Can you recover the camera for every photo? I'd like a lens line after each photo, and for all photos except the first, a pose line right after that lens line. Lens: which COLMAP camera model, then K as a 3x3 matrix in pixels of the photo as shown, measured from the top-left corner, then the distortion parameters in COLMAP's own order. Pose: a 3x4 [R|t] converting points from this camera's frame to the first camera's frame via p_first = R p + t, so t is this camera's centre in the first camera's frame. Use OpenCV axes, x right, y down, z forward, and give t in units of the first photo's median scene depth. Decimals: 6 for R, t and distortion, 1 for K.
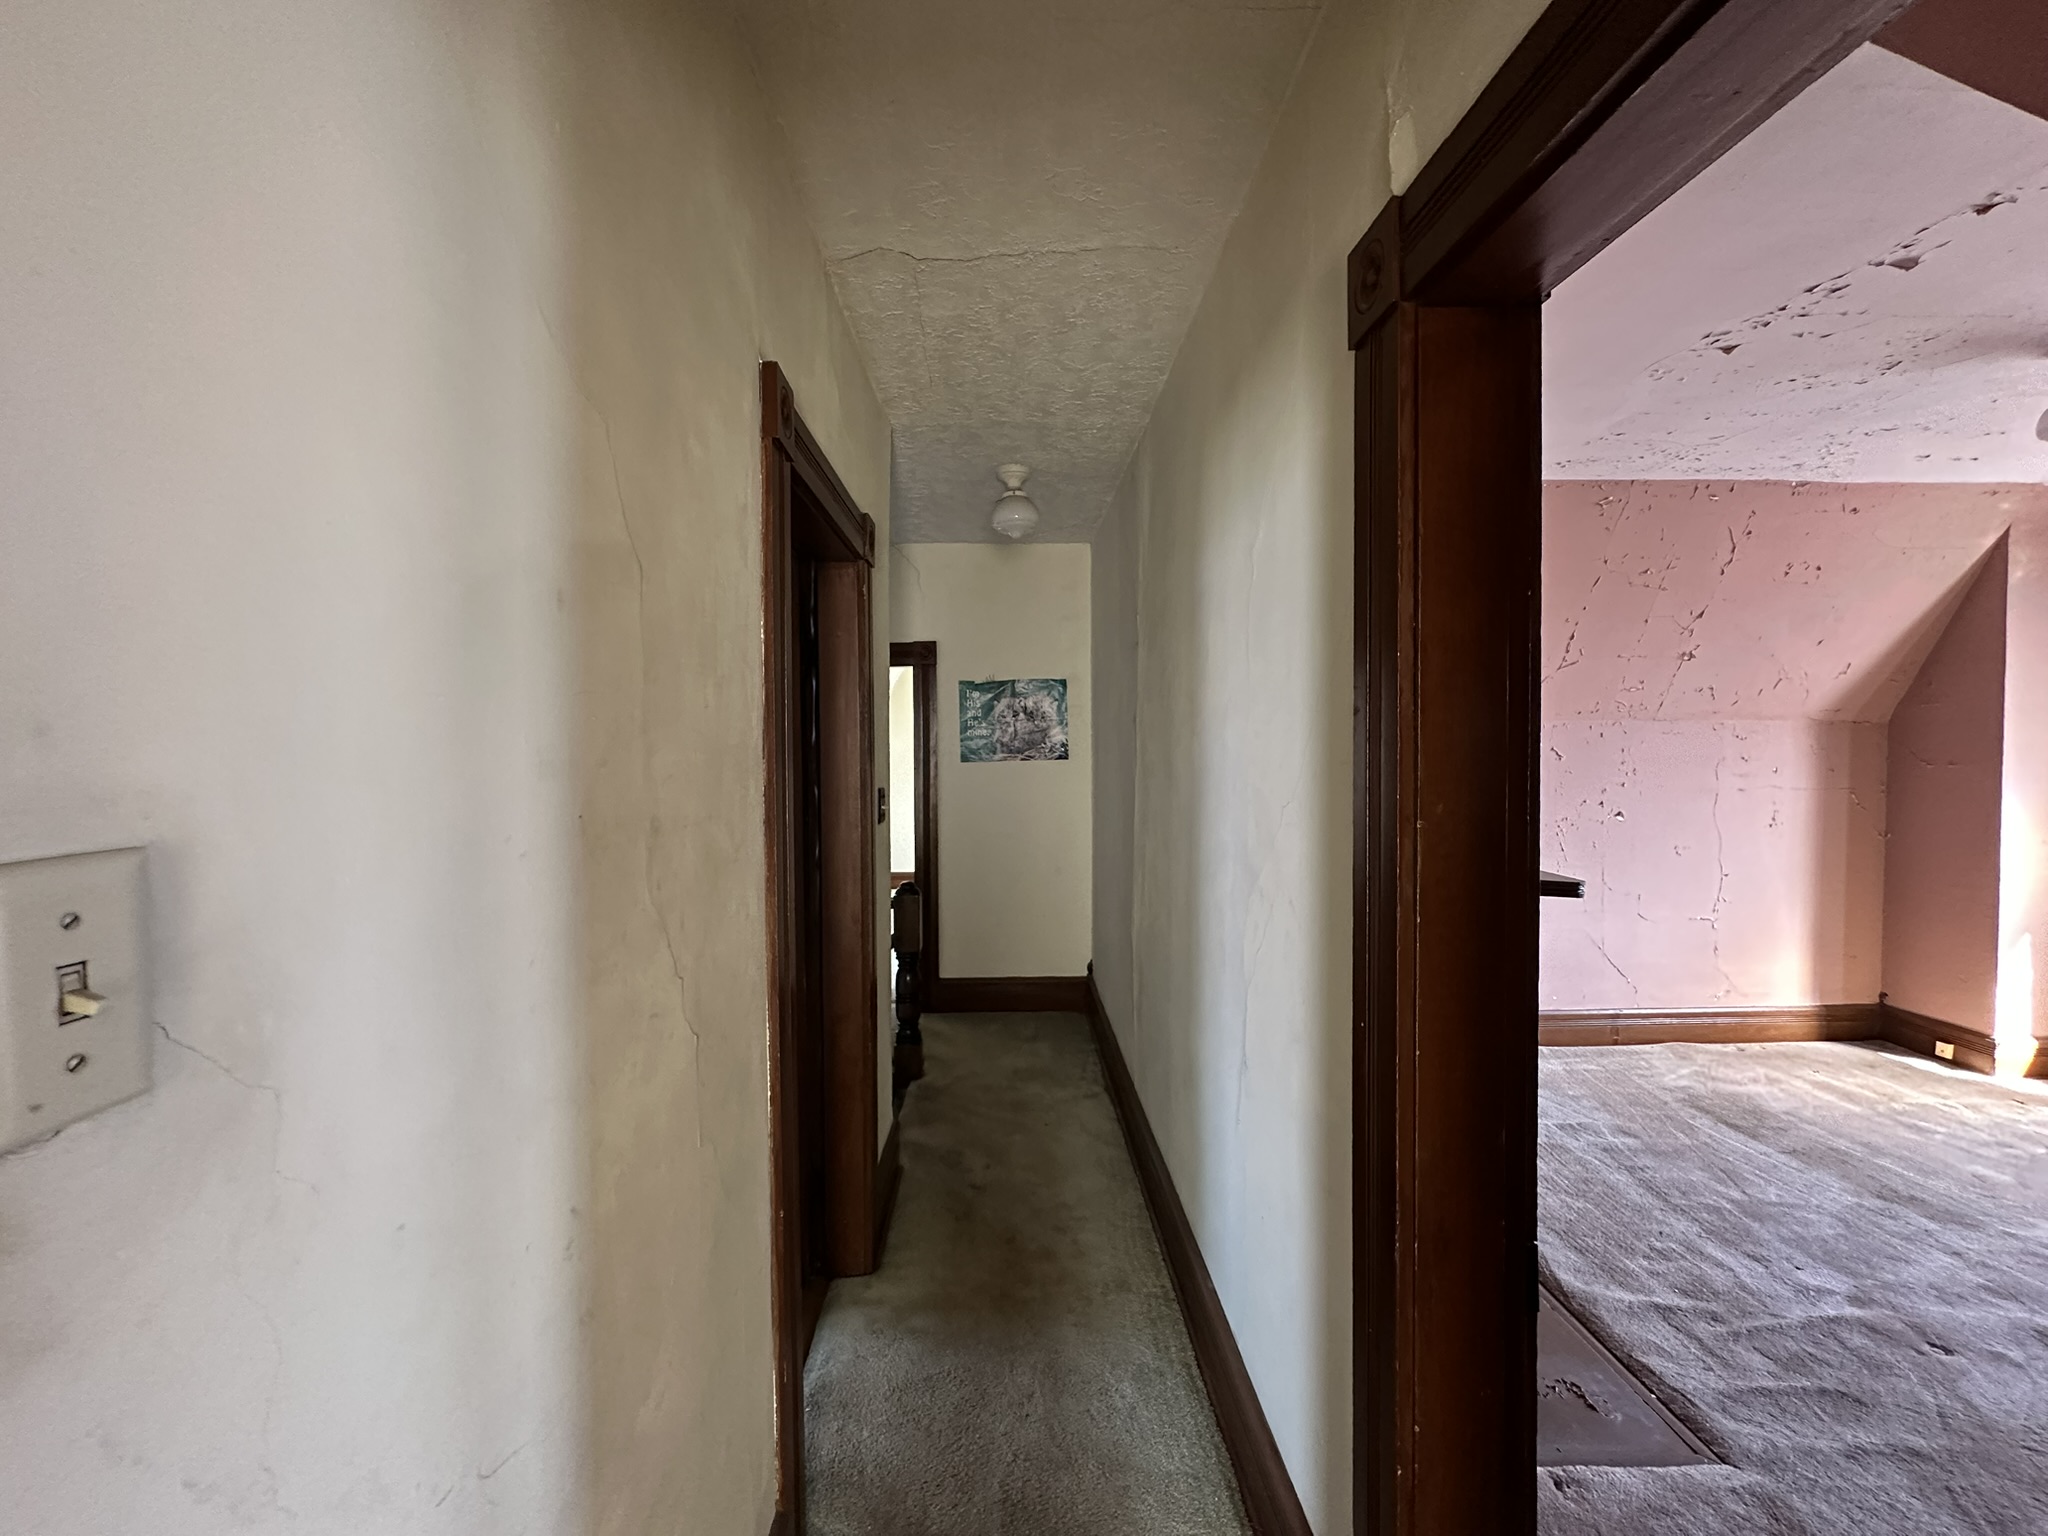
lens RADIAL K [[818.0, 0, 1032.8], [0, 818.0, 767.2], [0, 0, 1]] dist [0.001170, 0.000264]
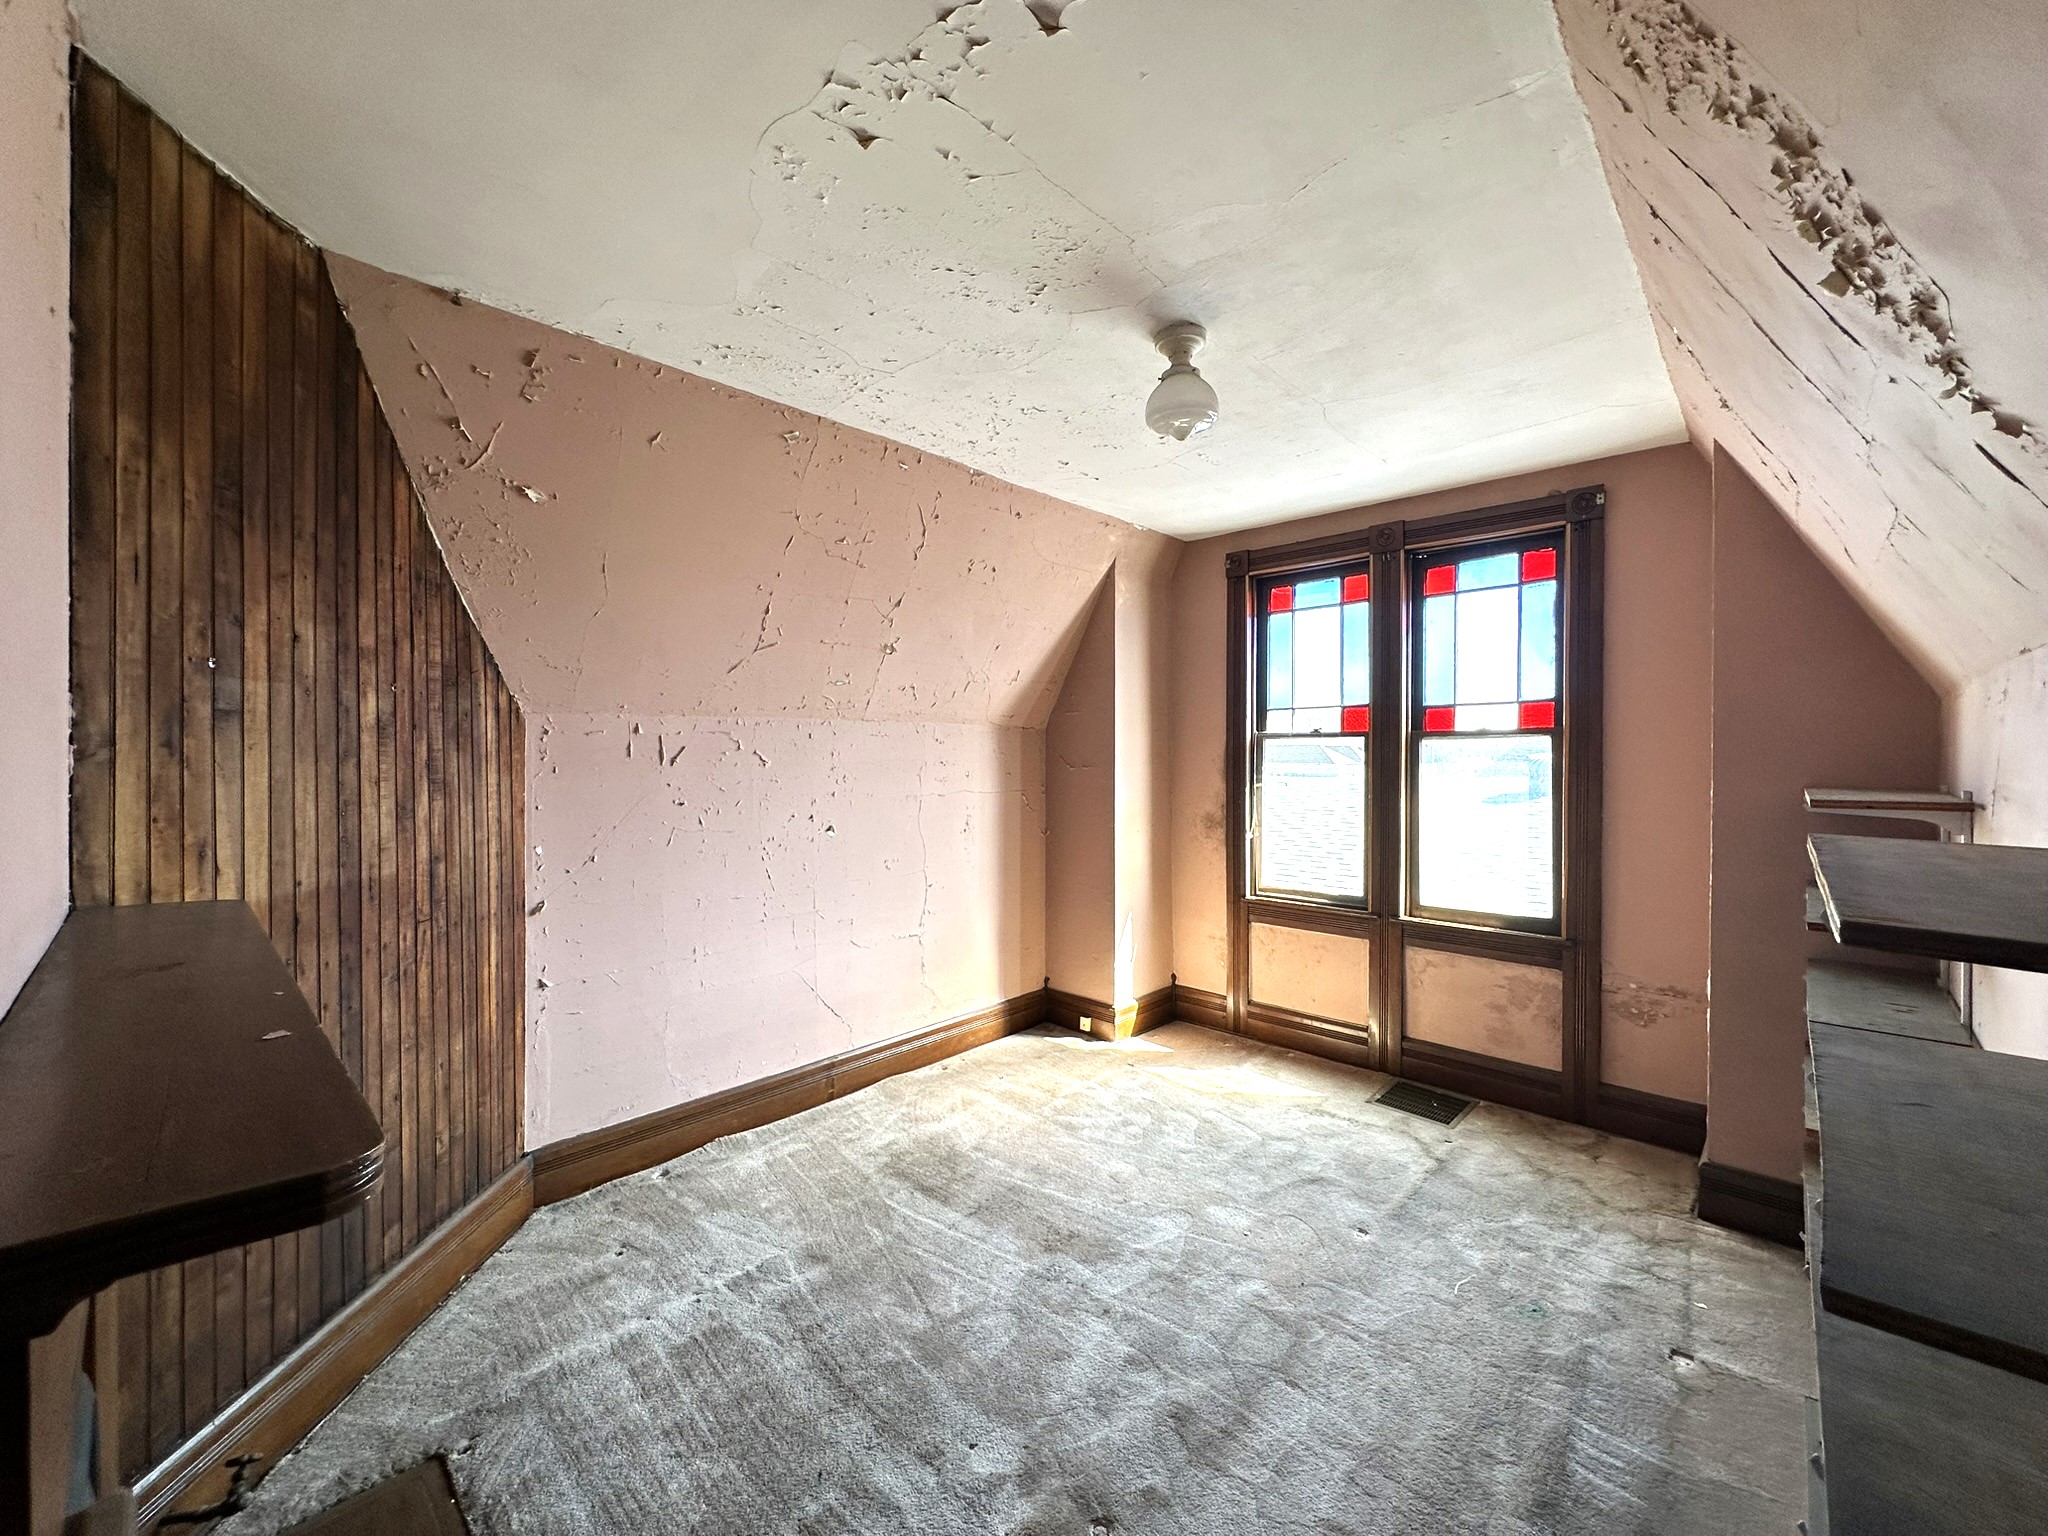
lens RADIAL K [[818.0, 0, 1032.8], [0, 818.0, 767.2], [0, 0, 1]] dist [0.001170, 0.000264]
pose [[0.704490, -0.010647, 0.709634, 0.329093], [0.017515, 0.999844, -0.002386, -0.001589], [-0.709498, 0.014110, 0.704566, 0.311855]]
